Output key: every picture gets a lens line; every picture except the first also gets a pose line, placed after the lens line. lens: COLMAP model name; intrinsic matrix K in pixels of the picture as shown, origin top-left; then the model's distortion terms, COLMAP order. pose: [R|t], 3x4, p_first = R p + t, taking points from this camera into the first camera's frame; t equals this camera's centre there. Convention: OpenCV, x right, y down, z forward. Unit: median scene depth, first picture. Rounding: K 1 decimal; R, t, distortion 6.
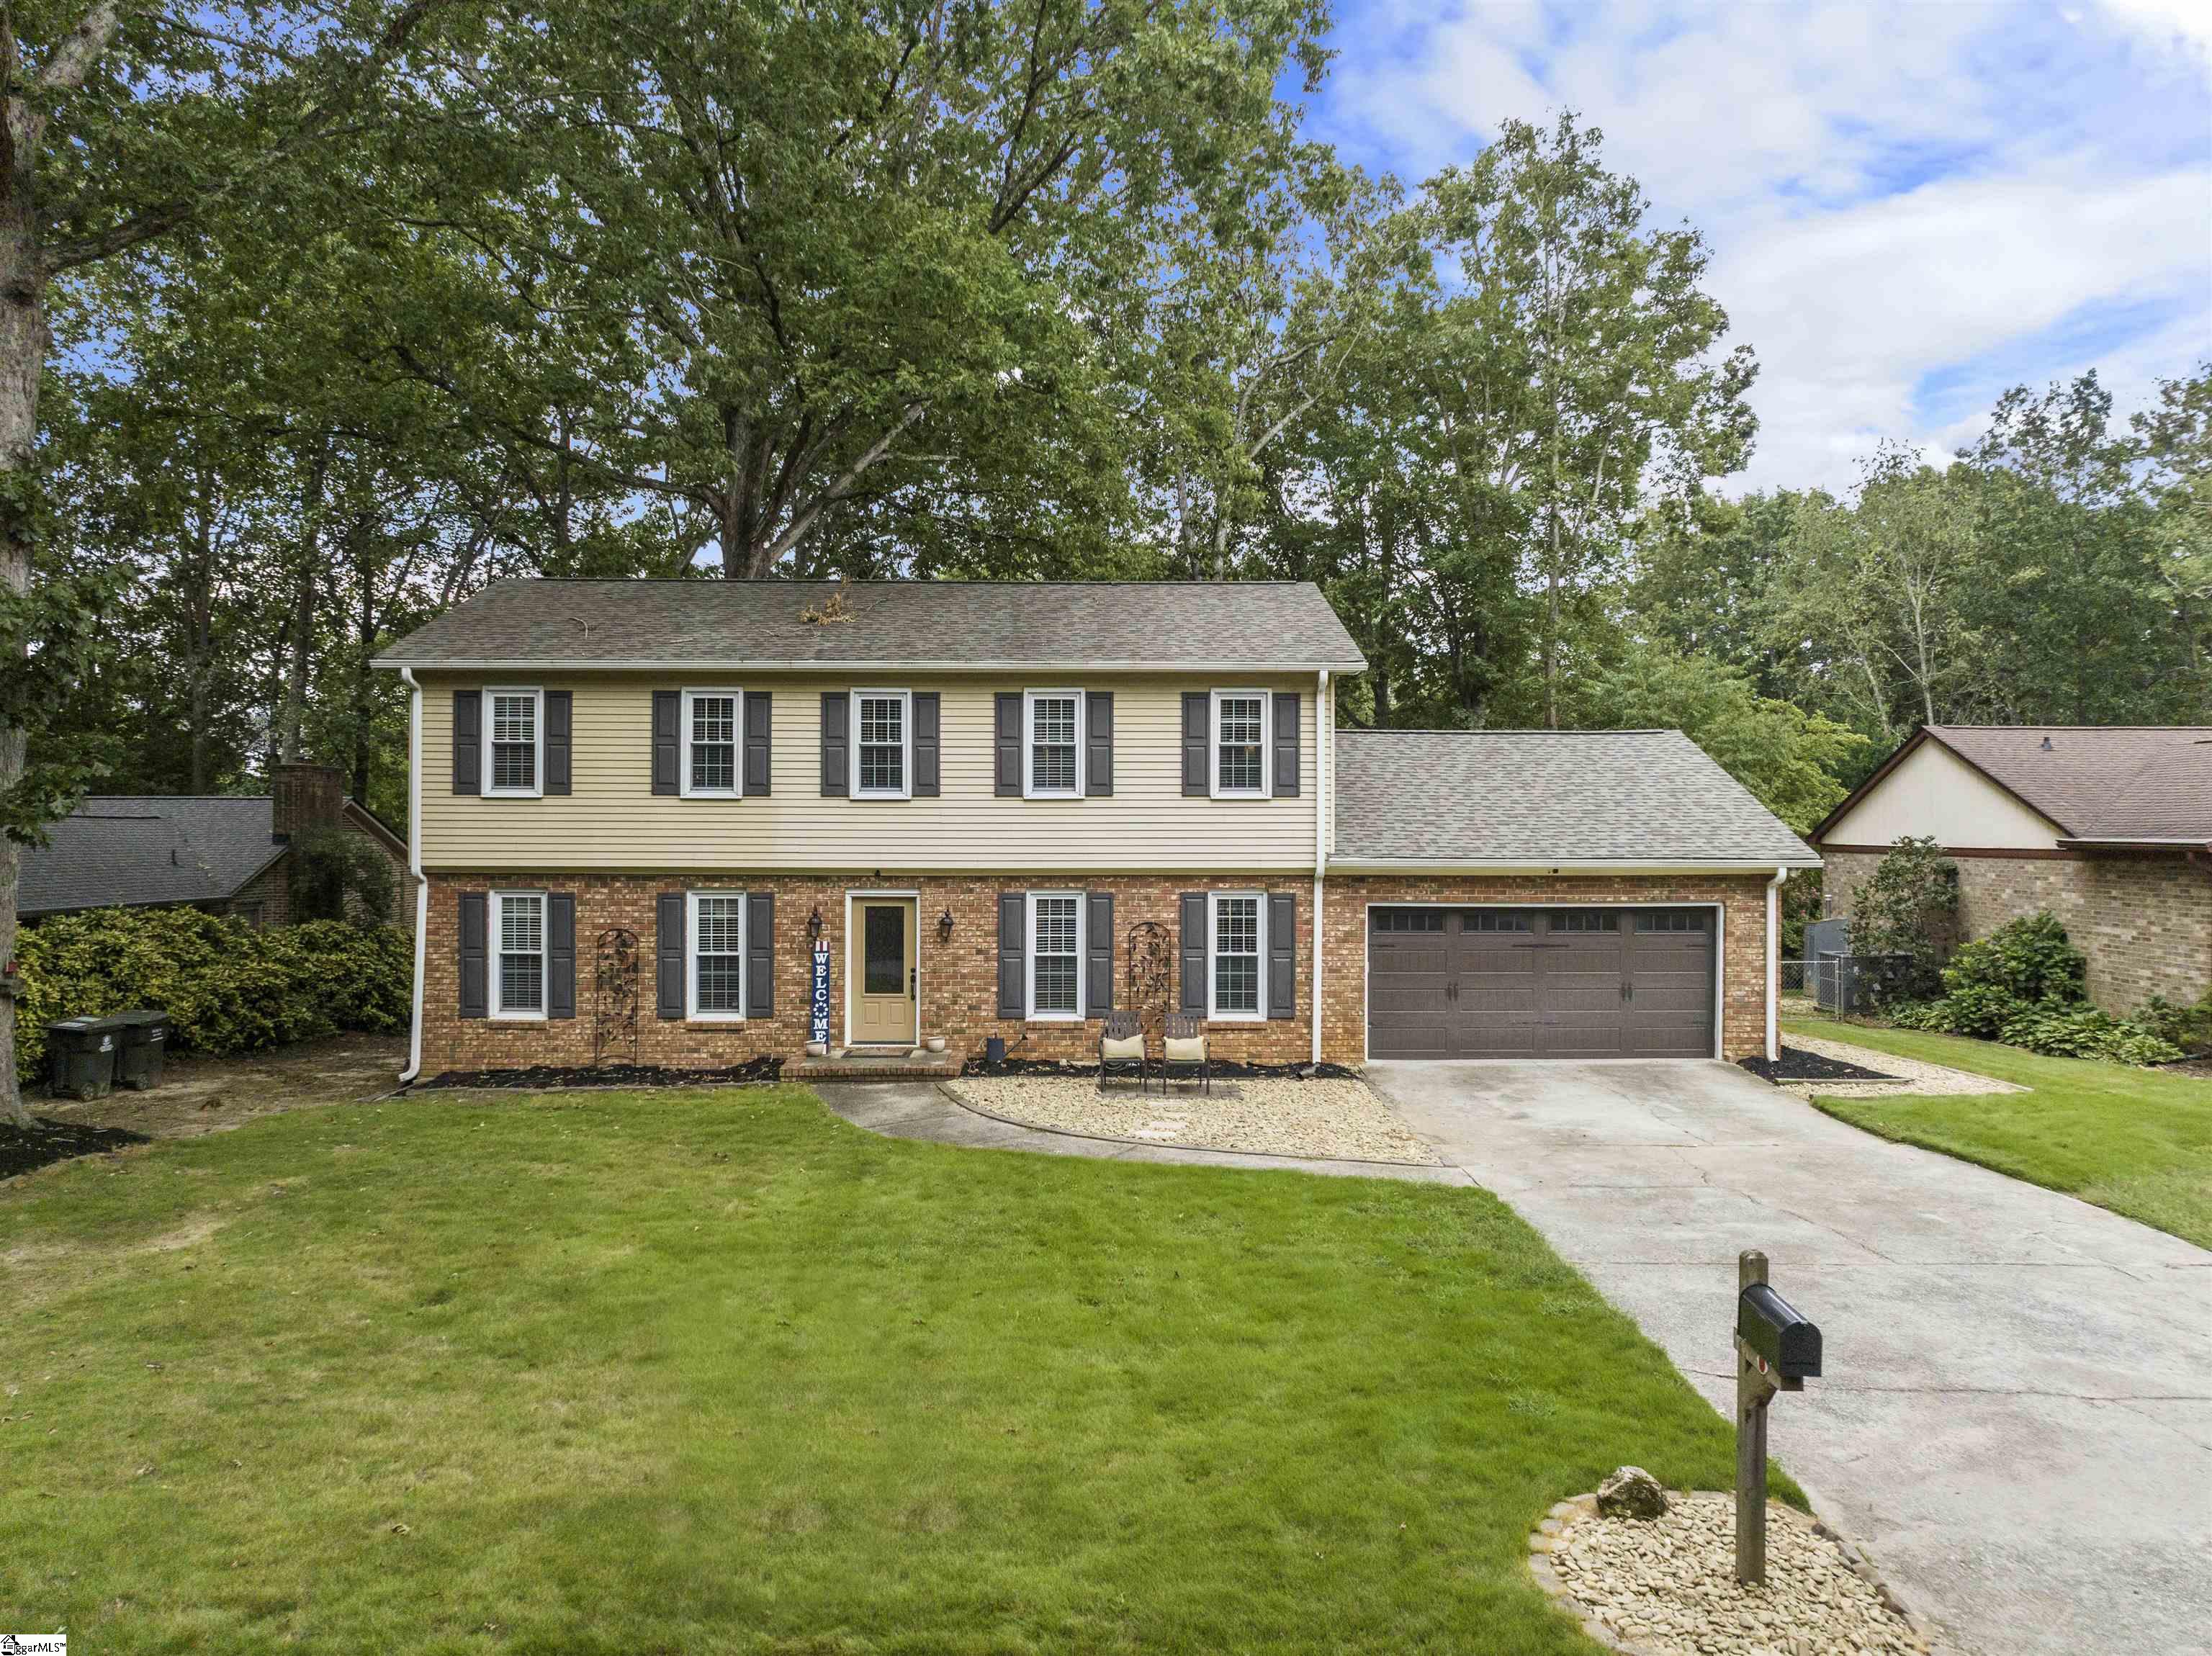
lens RADIAL K [[1558.5, 0, 1106.0], [0, 1558.5, 828.0], [0, 0, 1]] dist [-0.036746, -0.003017]
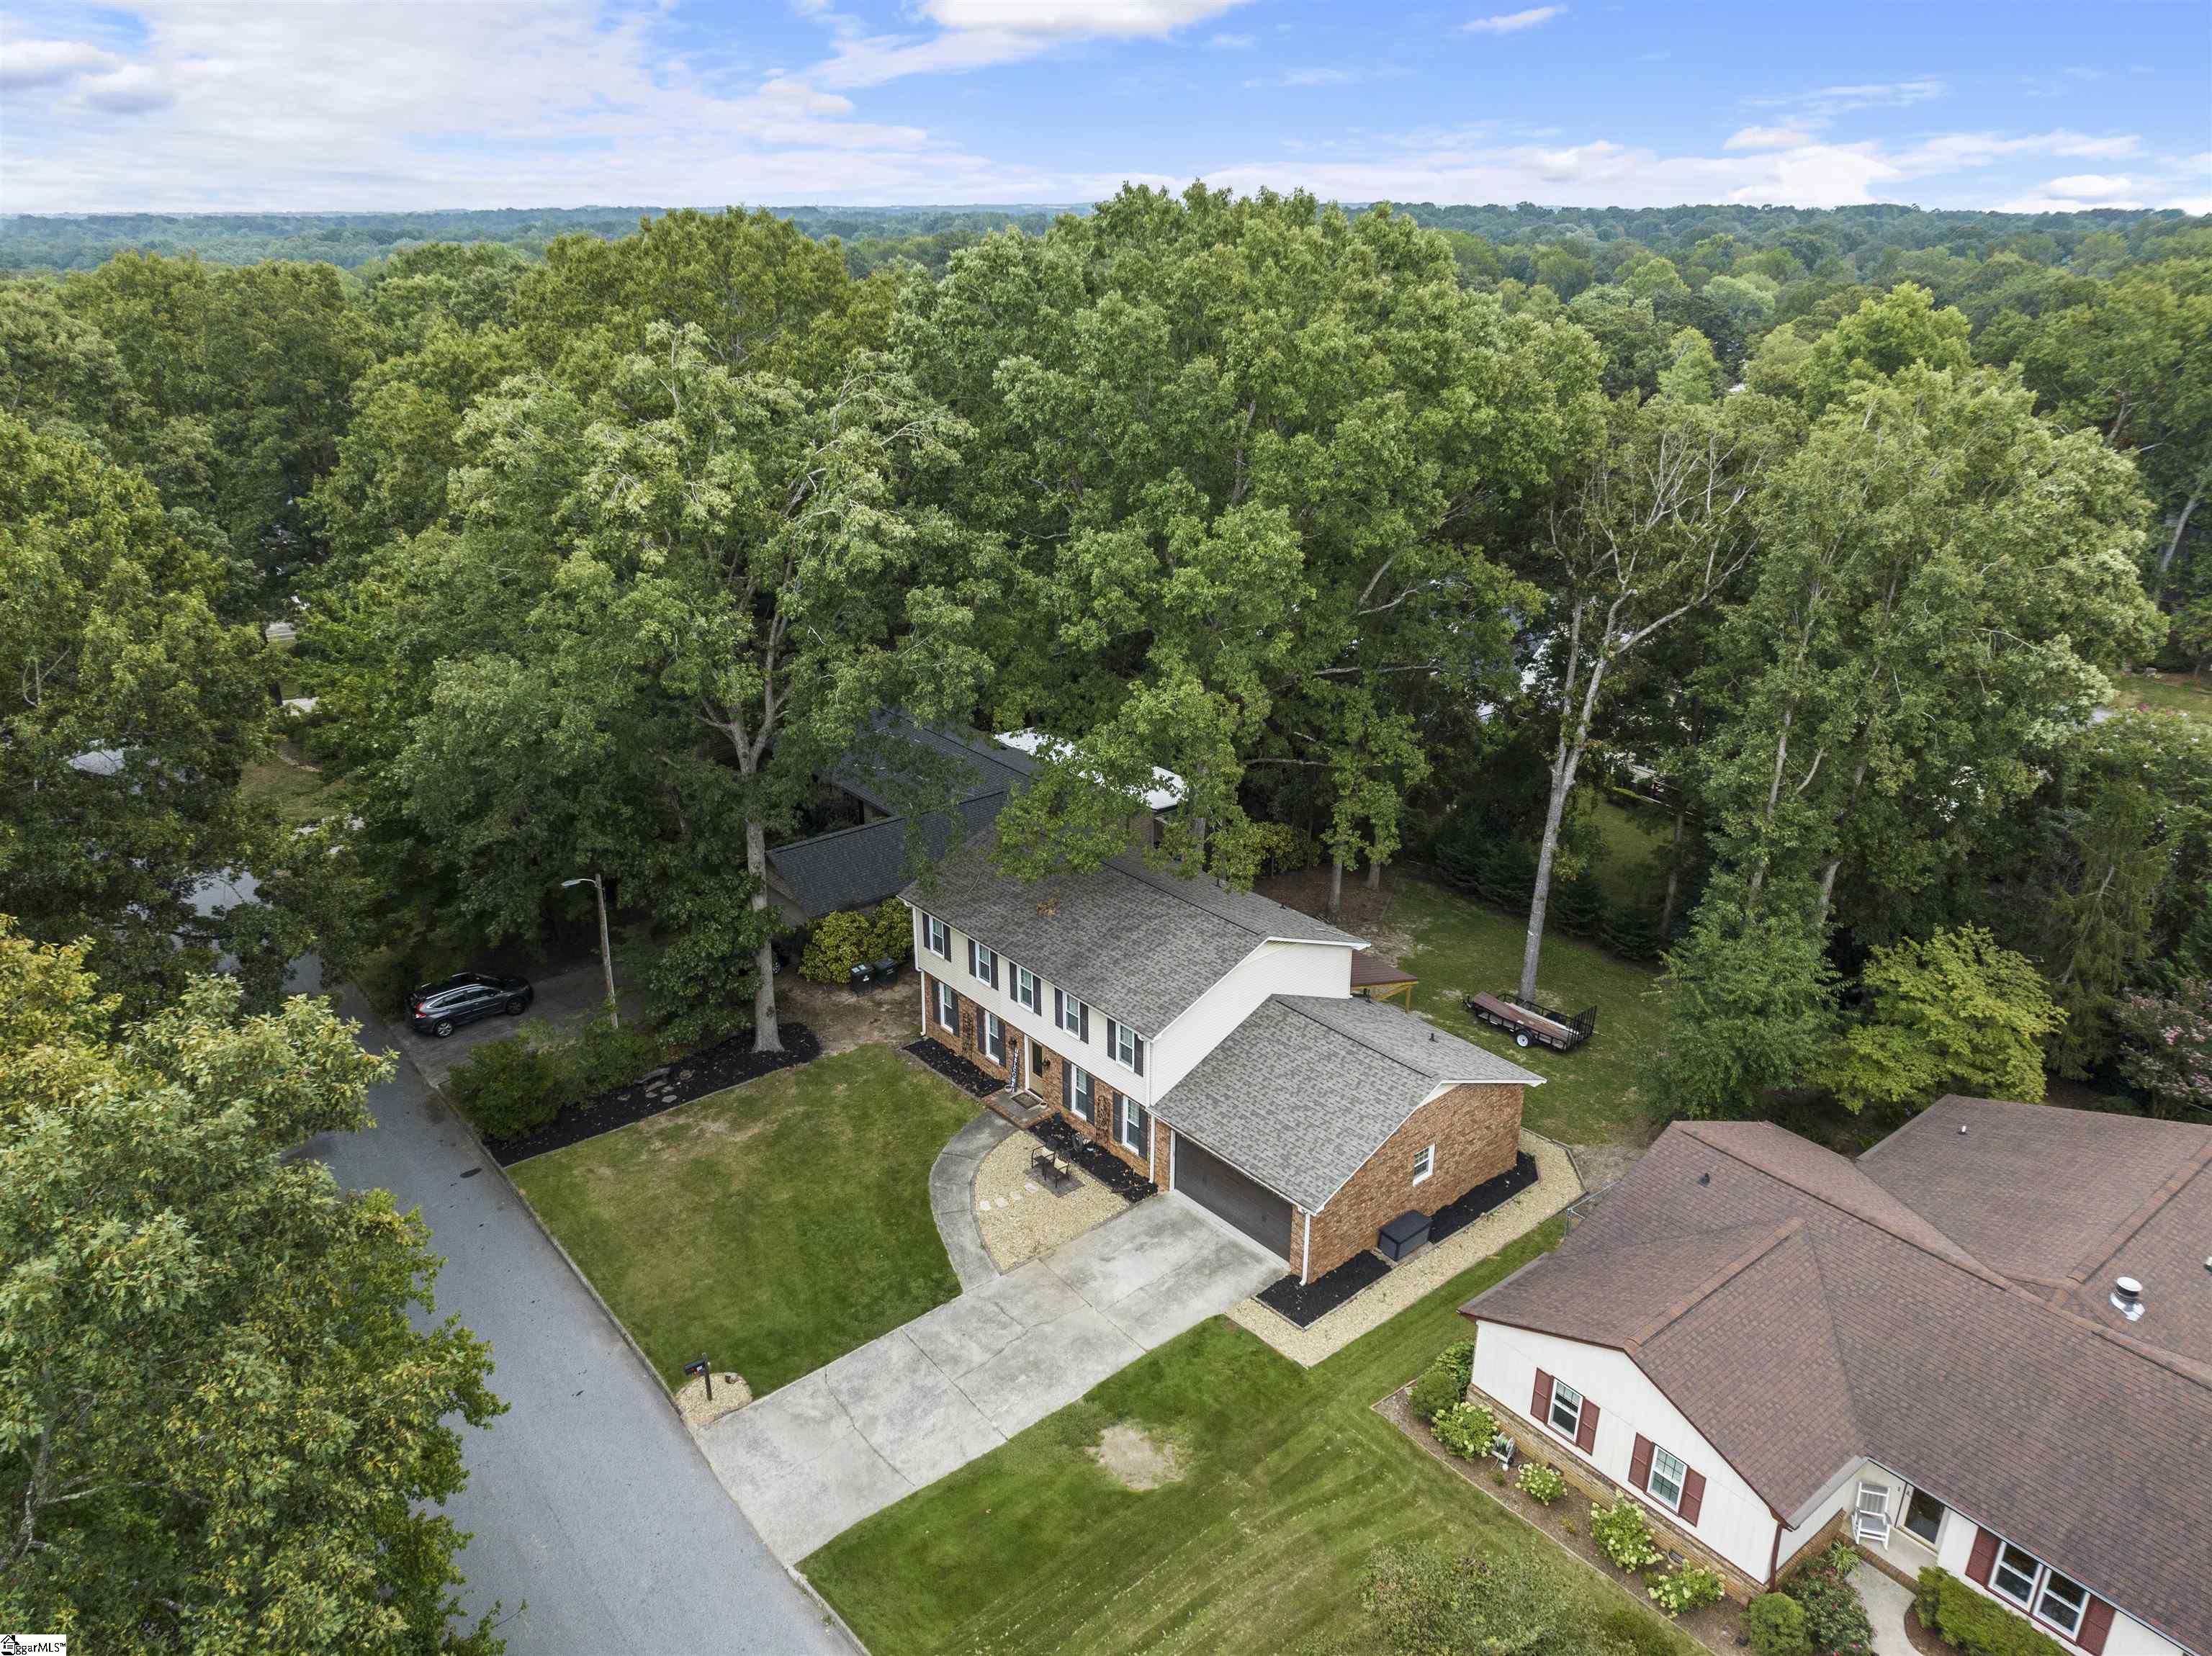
lens RADIAL K [[1558.5, 0, 1106.0], [0, 1558.5, 828.0], [0, 0, 1]] dist [-0.036746, -0.003017]
pose [[0.630064, 0.289725, -0.720472, 1.564062], [0.007446, 0.925496, 0.378683, -1.171050], [0.776508, -0.243959, 0.580964, -0.224447]]
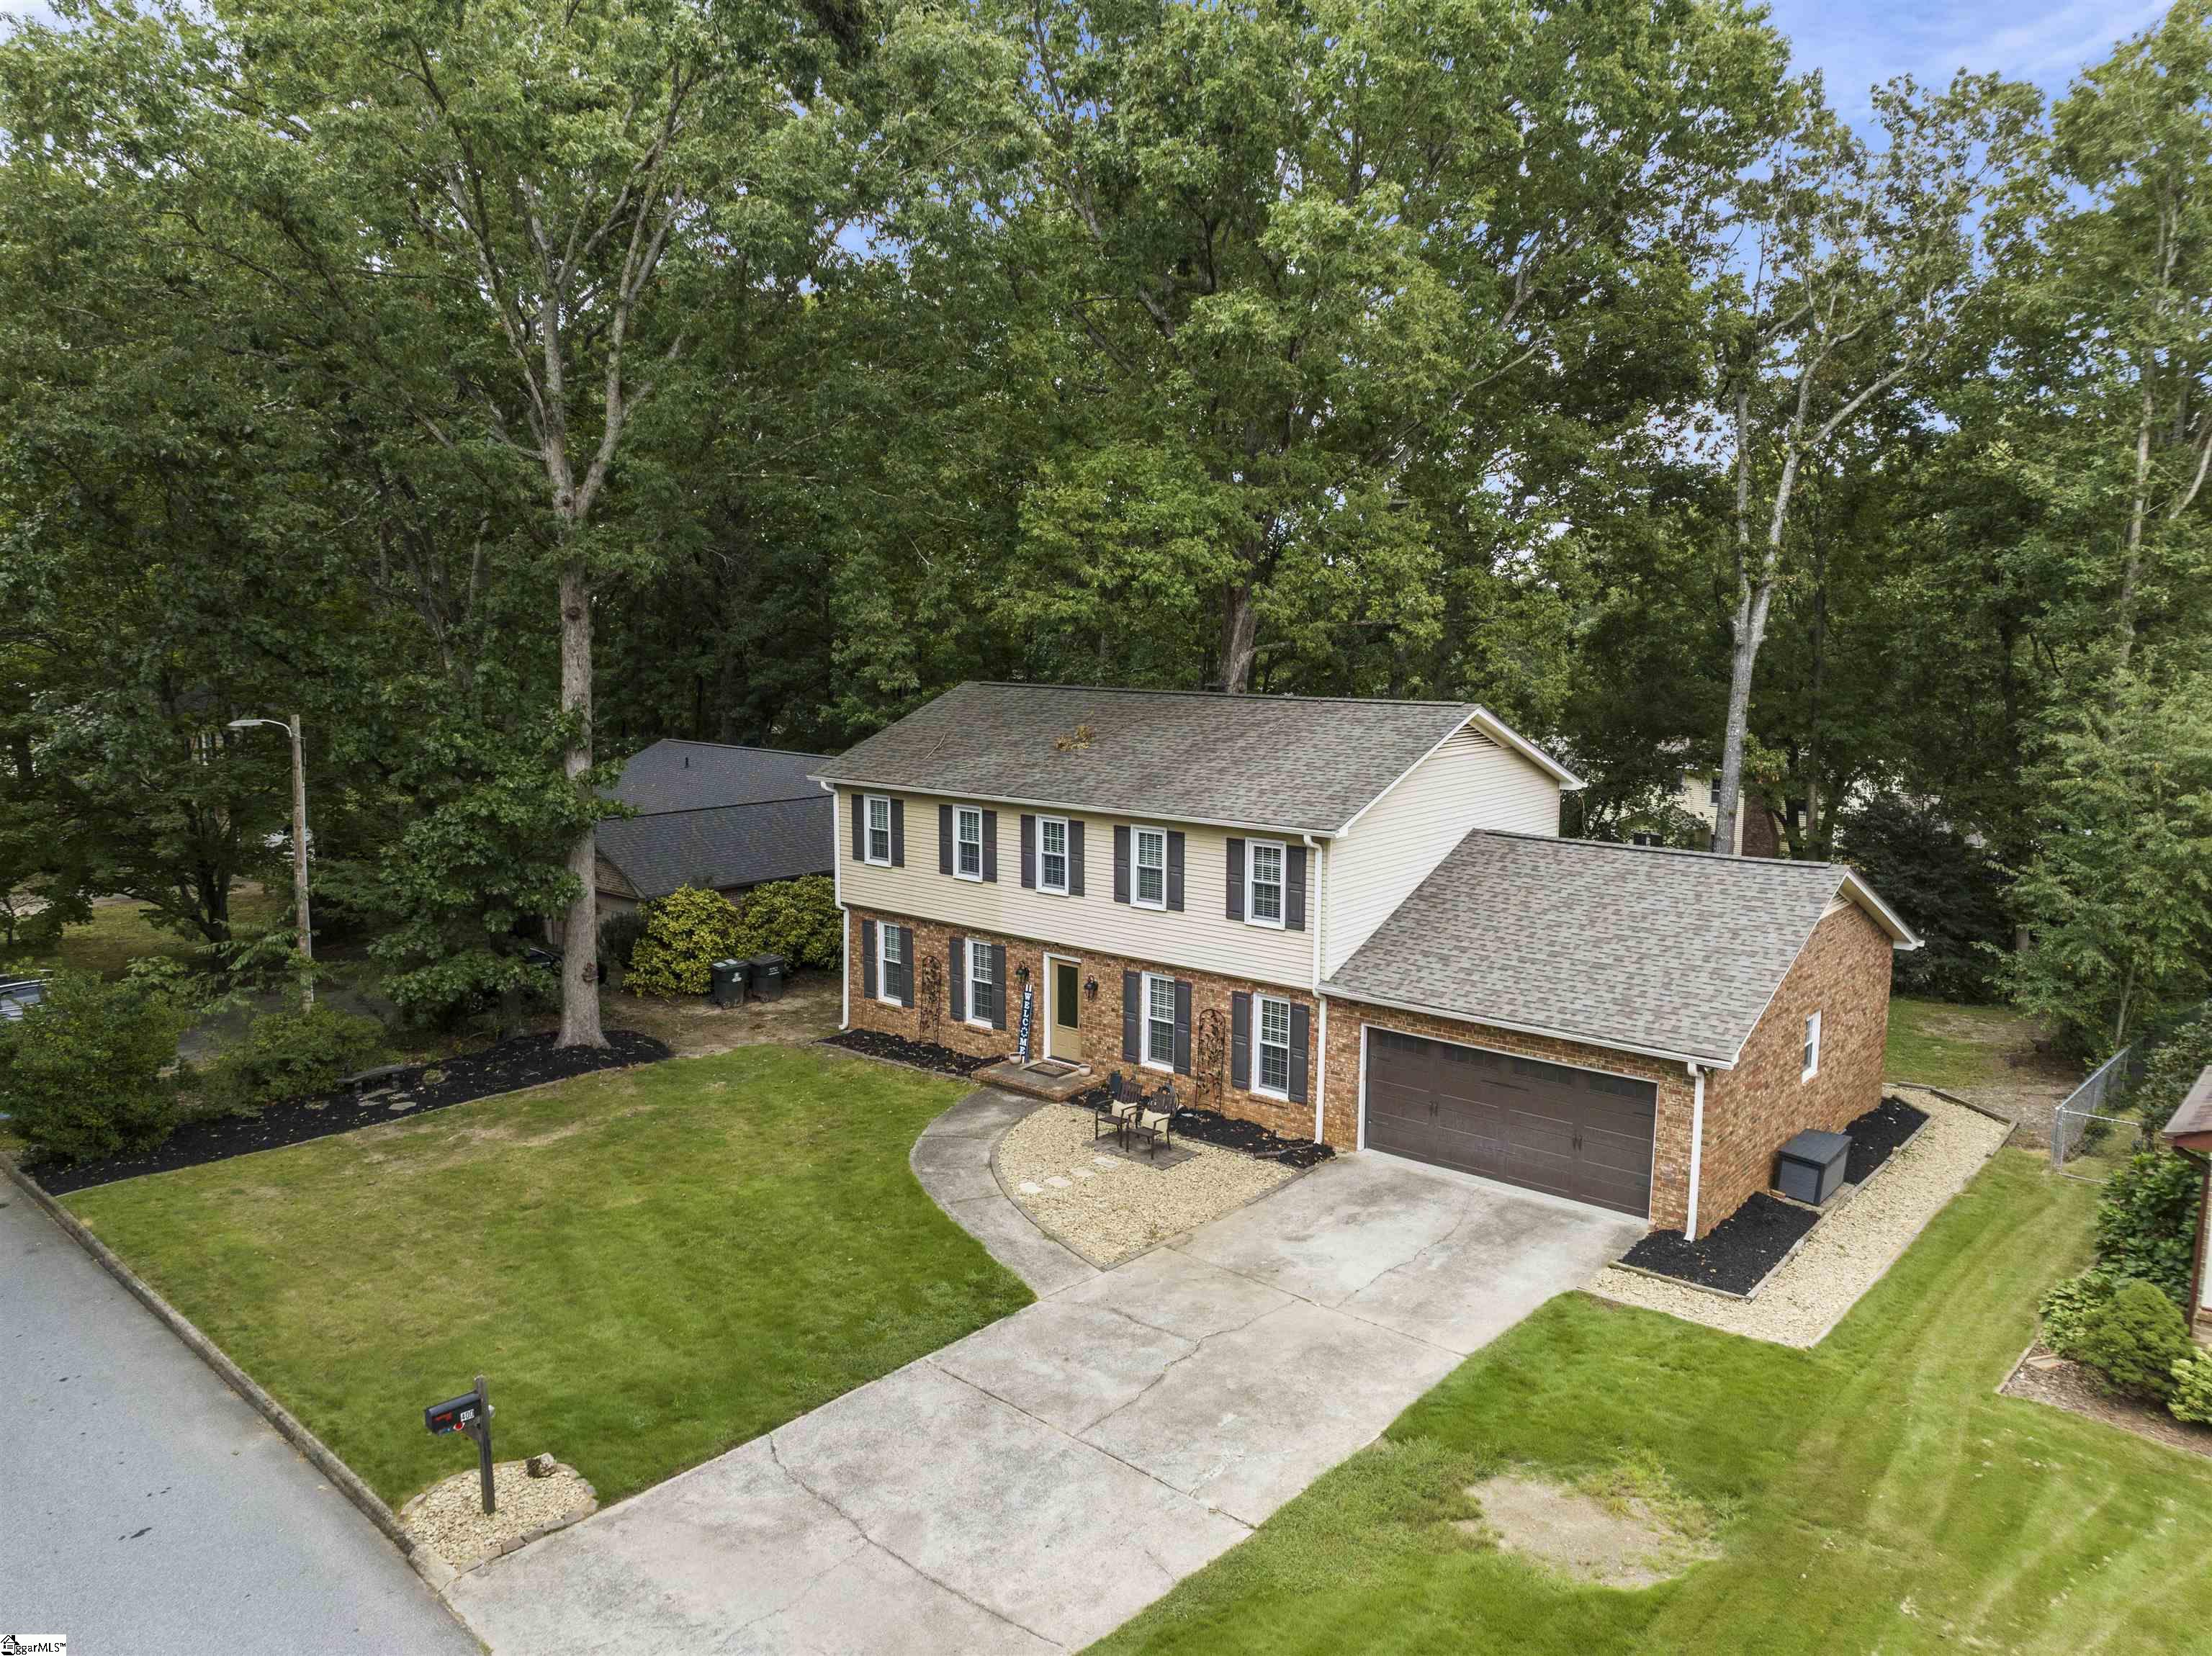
lens RADIAL K [[1558.5, 0, 1106.0], [0, 1558.5, 828.0], [0, 0, 1]] dist [-0.036746, -0.003017]
pose [[0.742870, 0.090515, -0.663288, 0.810414], [0.003816, 0.990228, 0.139404, -0.270538], [0.669425, -0.106090, 0.735266, 0.006899]]
